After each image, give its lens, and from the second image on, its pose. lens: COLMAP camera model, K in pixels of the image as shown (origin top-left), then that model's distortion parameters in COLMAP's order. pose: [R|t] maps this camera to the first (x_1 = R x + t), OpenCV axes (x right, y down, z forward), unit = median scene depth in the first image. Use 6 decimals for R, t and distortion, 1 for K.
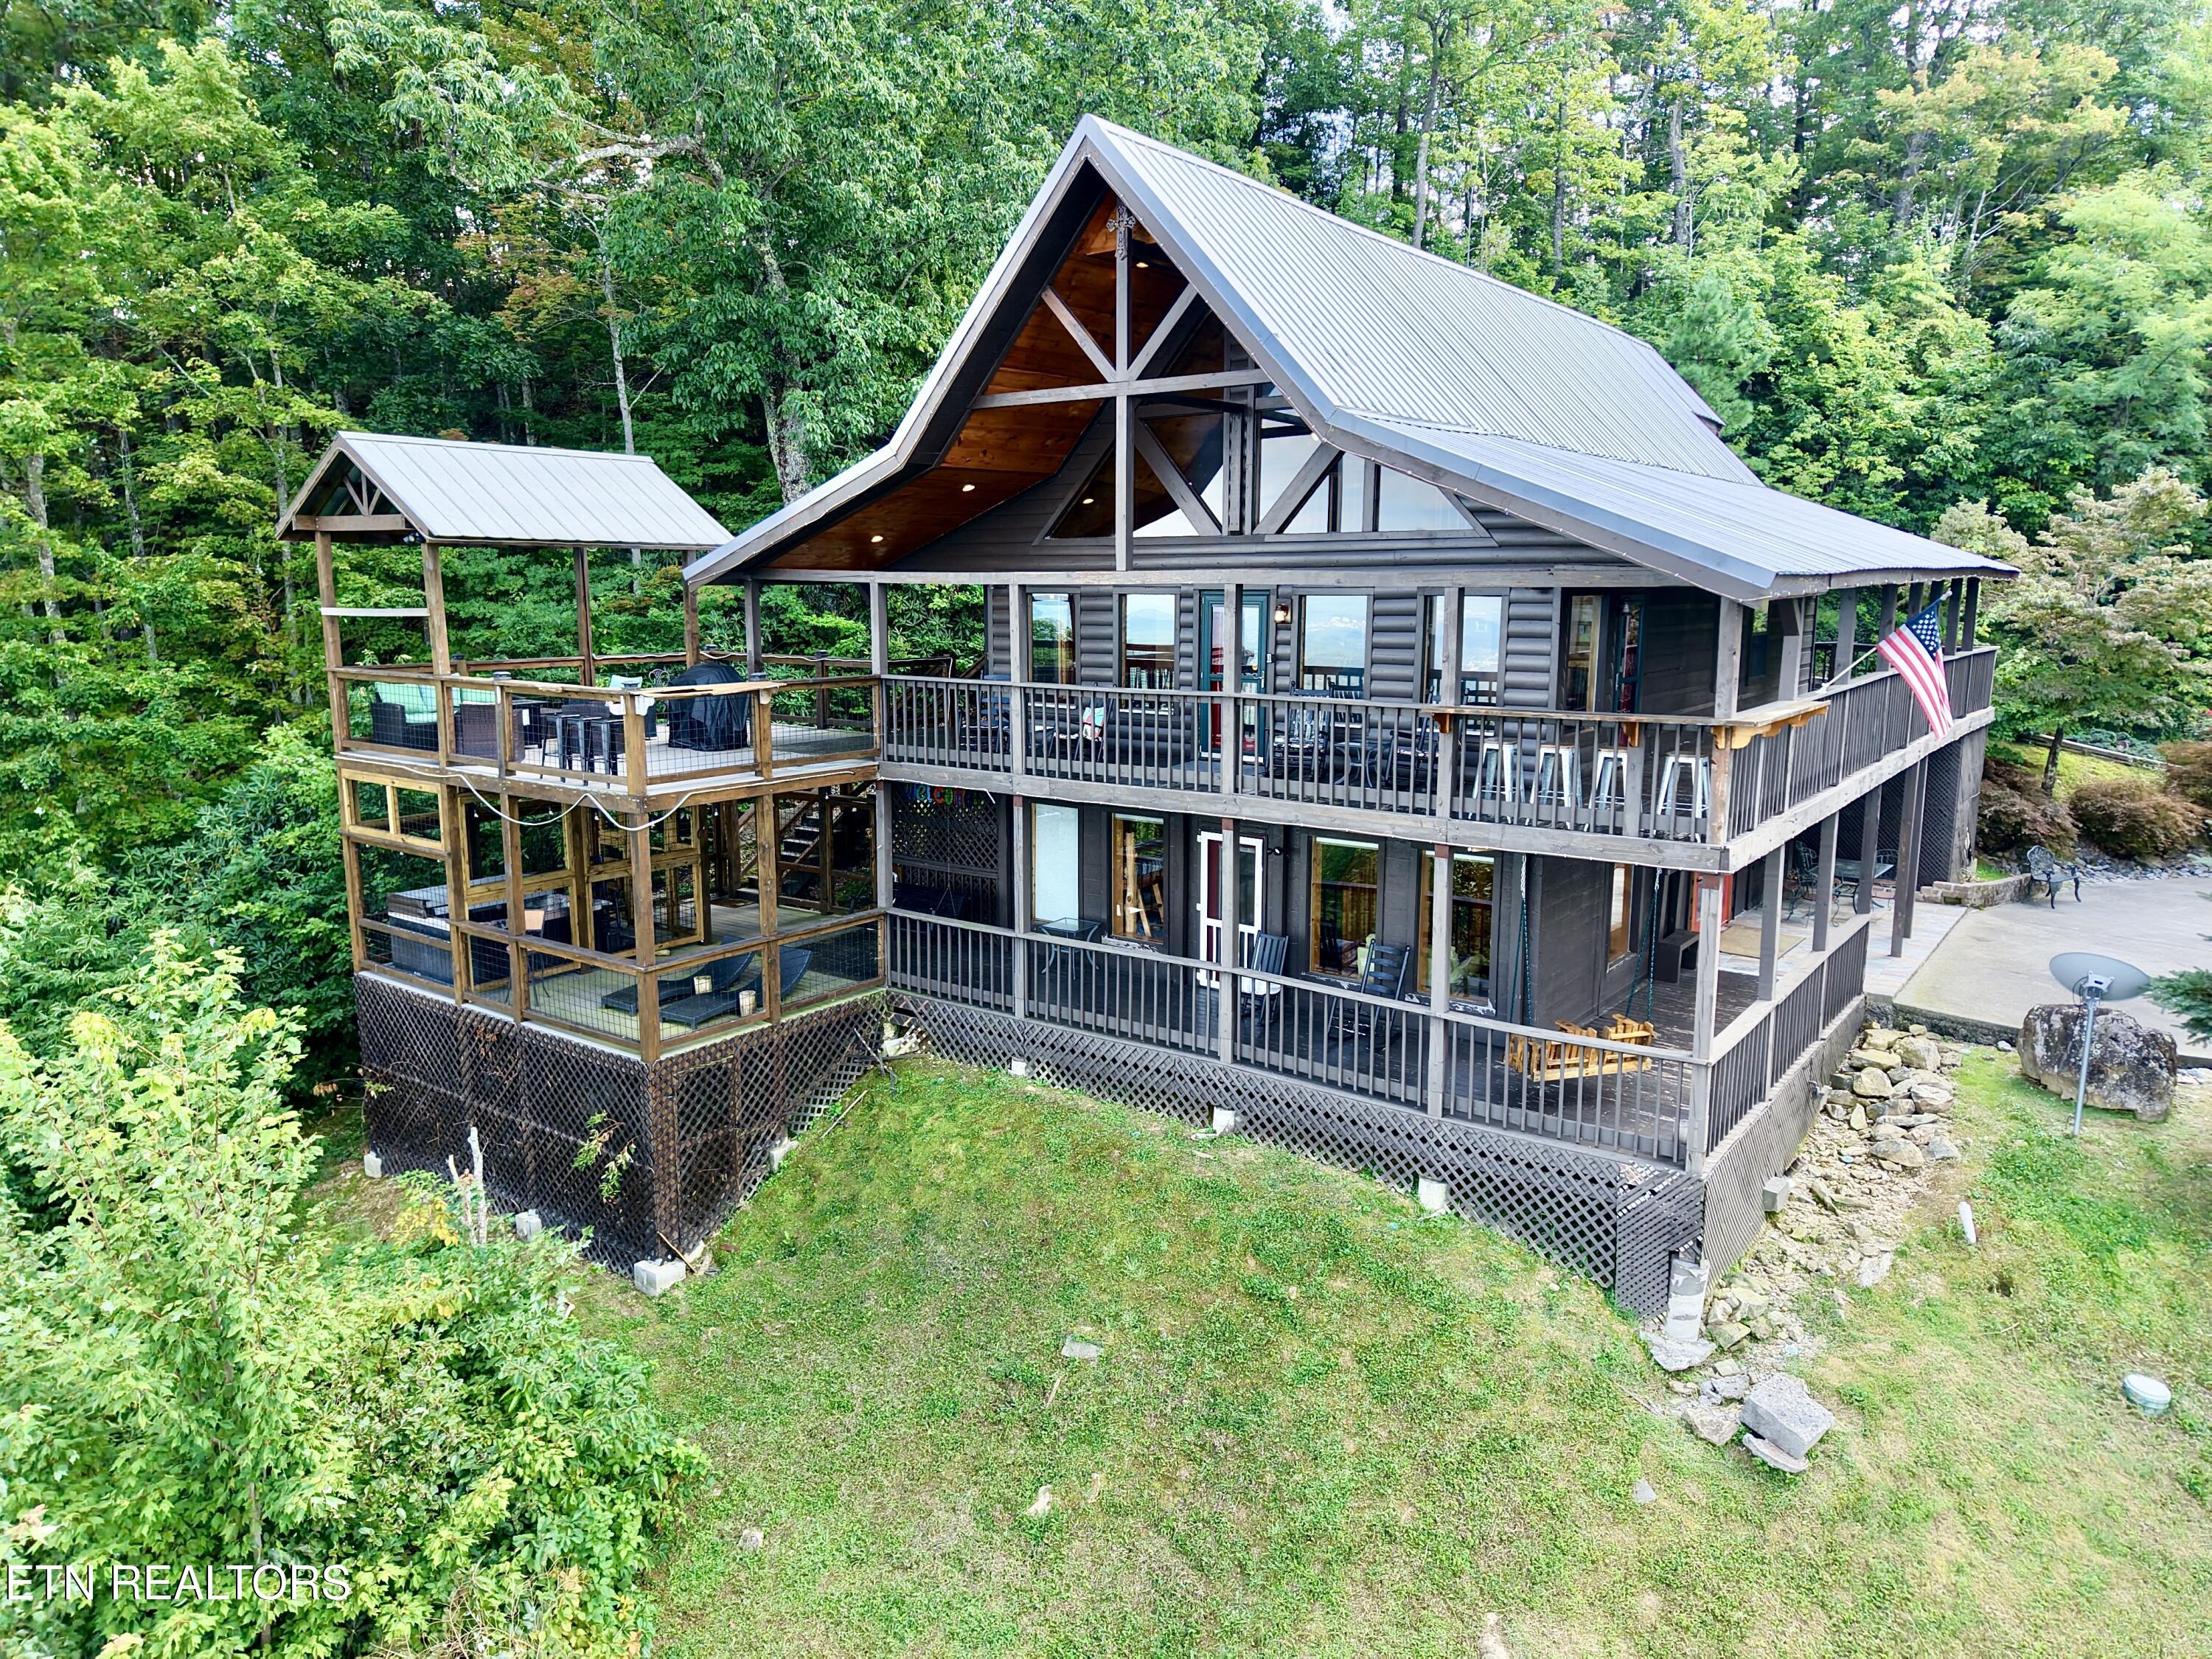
lens RADIAL K [[1472.1, 0, 1123.6], [0, 1472.1, 832.3], [0, 0, 1]] dist [0.013466, -0.015624]
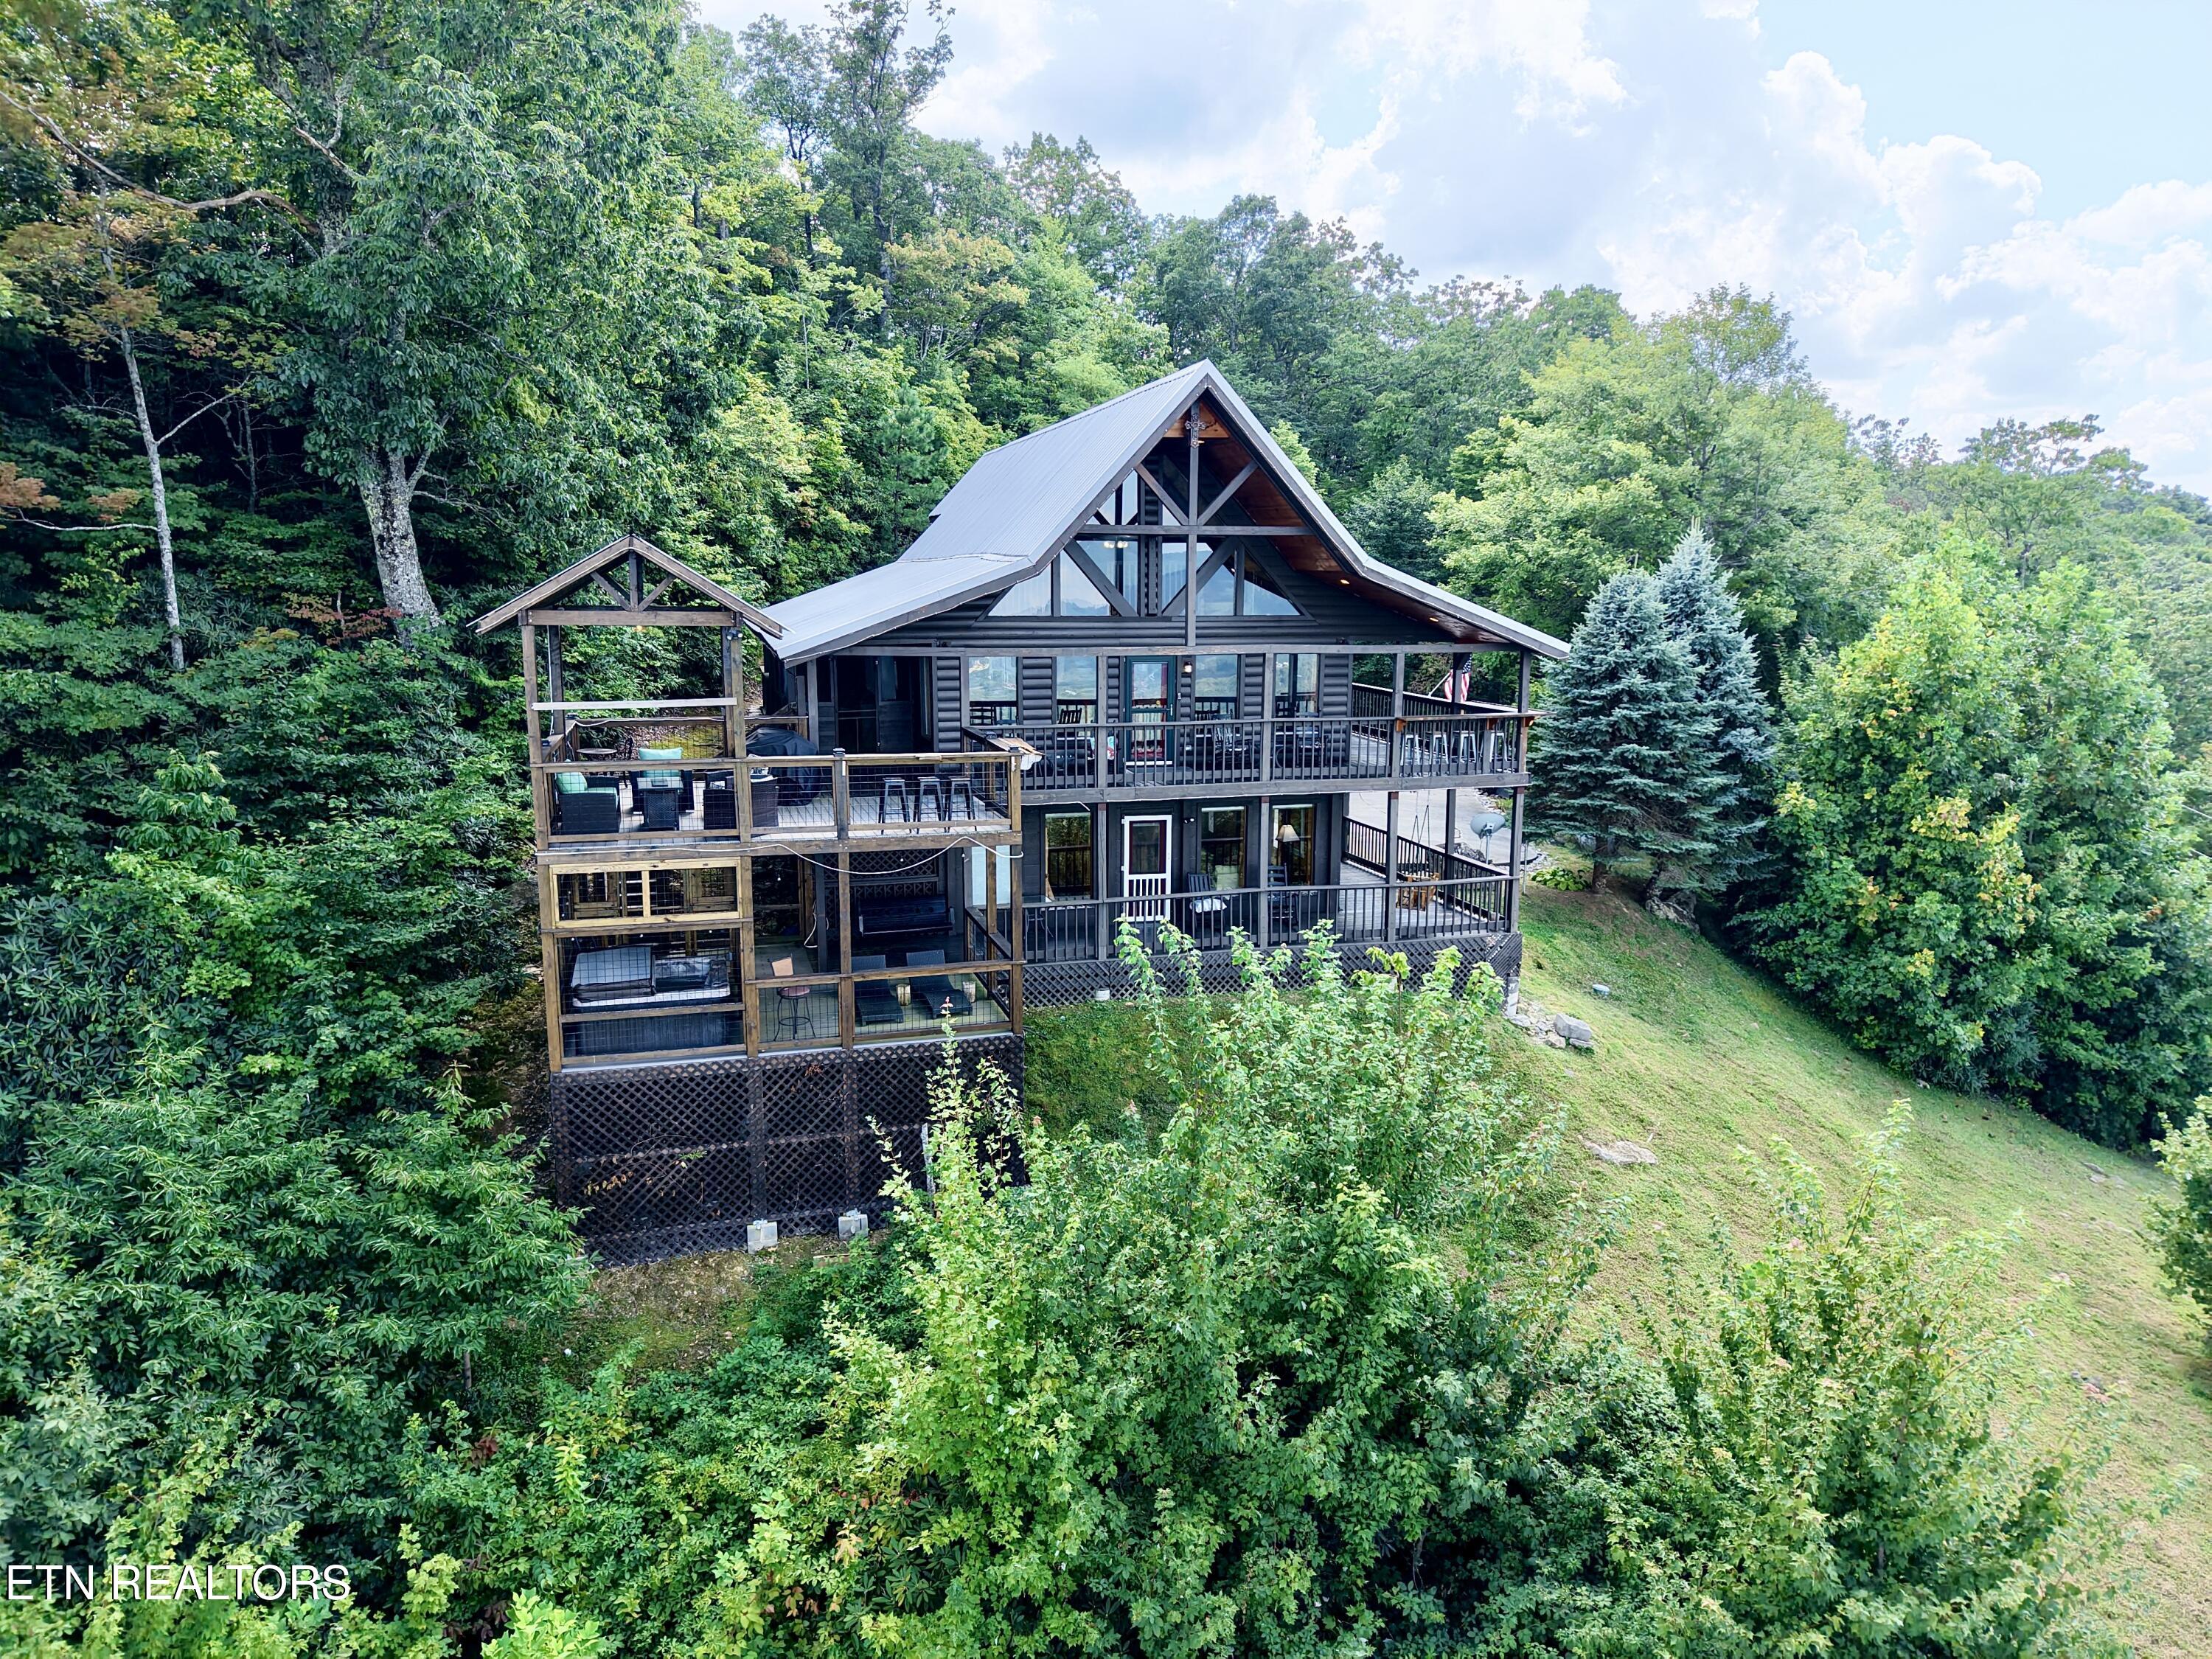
lens RADIAL K [[1472.1, 0, 1110.0], [0, 1472.1, 837.4], [0, 0, 1]] dist [0.013466, -0.015624]
pose [[0.616539, -0.136505, 0.775400, -1.142159], [0.129948, 0.988991, 0.070782, -0.089196], [-0.776526, 0.057122, 0.627491, 0.100437]]
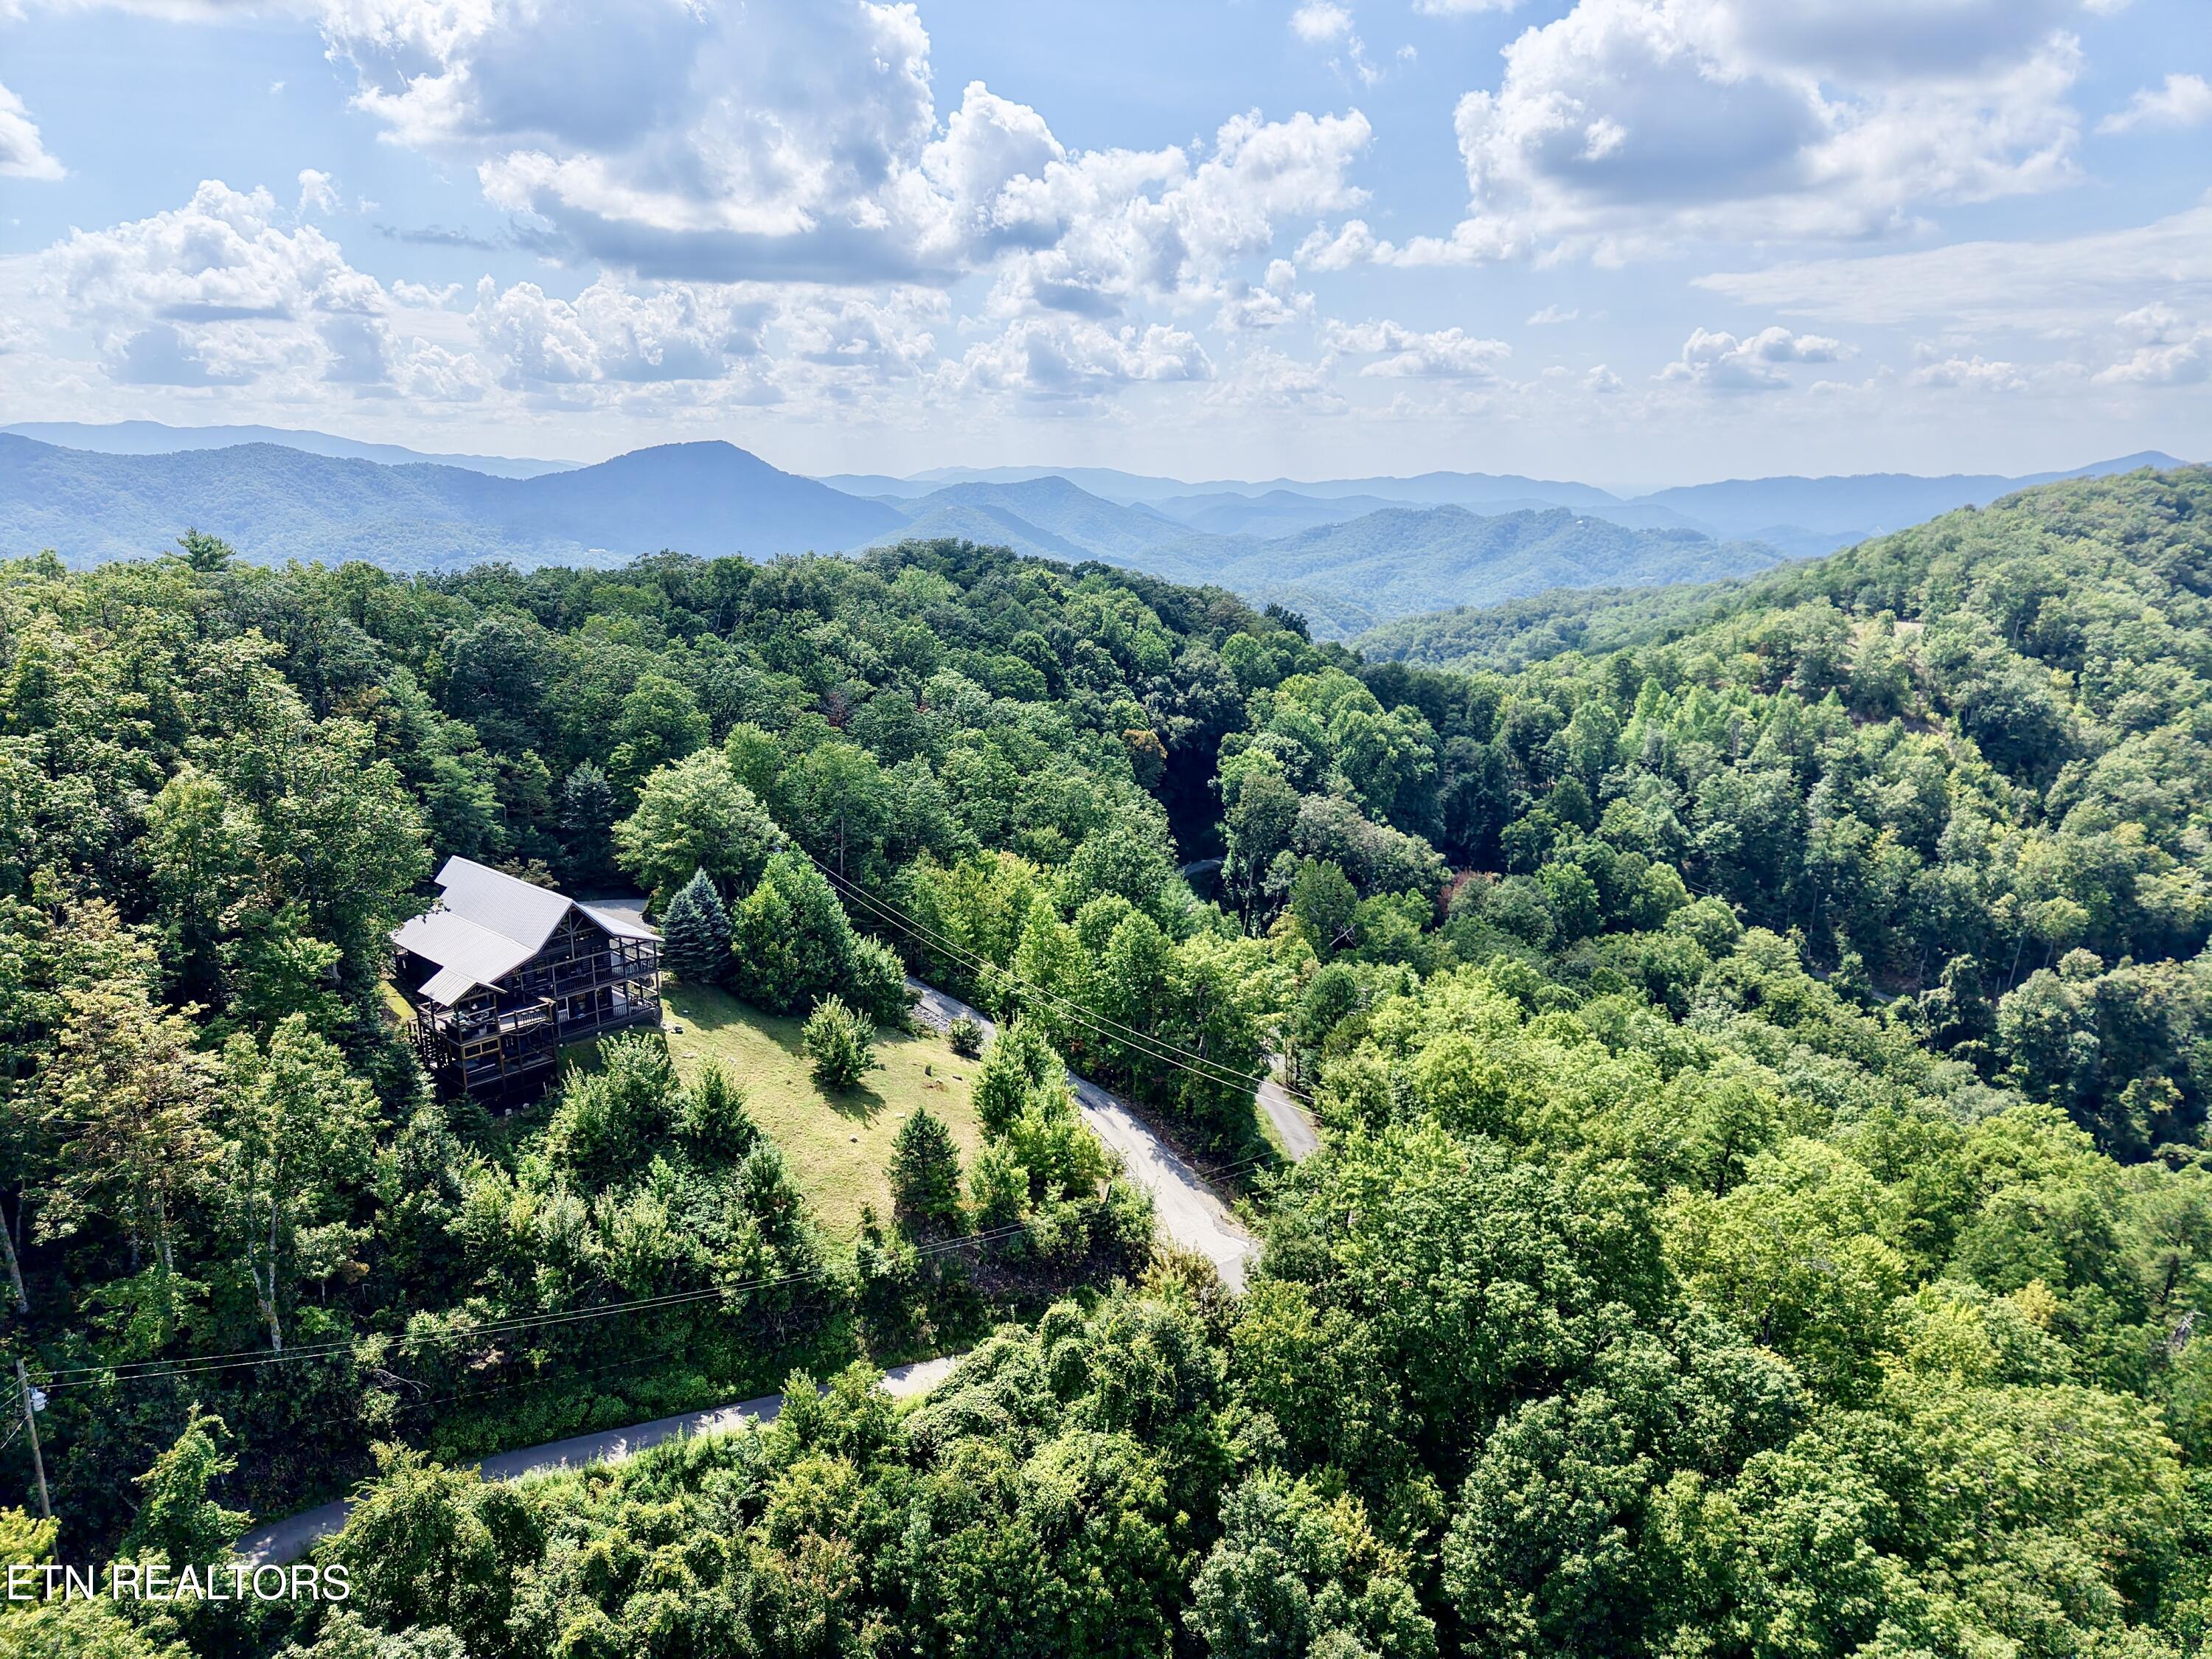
lens RADIAL K [[1472.1, 0, 1098.7], [0, 1472.1, 833.9], [0, 0, 1]] dist [0.013466, -0.015624]
pose [[0.109905, -0.248732, 0.962317, -5.259658], [0.158239, 0.960212, 0.230116, -1.650461], [-0.981265, 0.126985, 0.144891, -2.044895]]
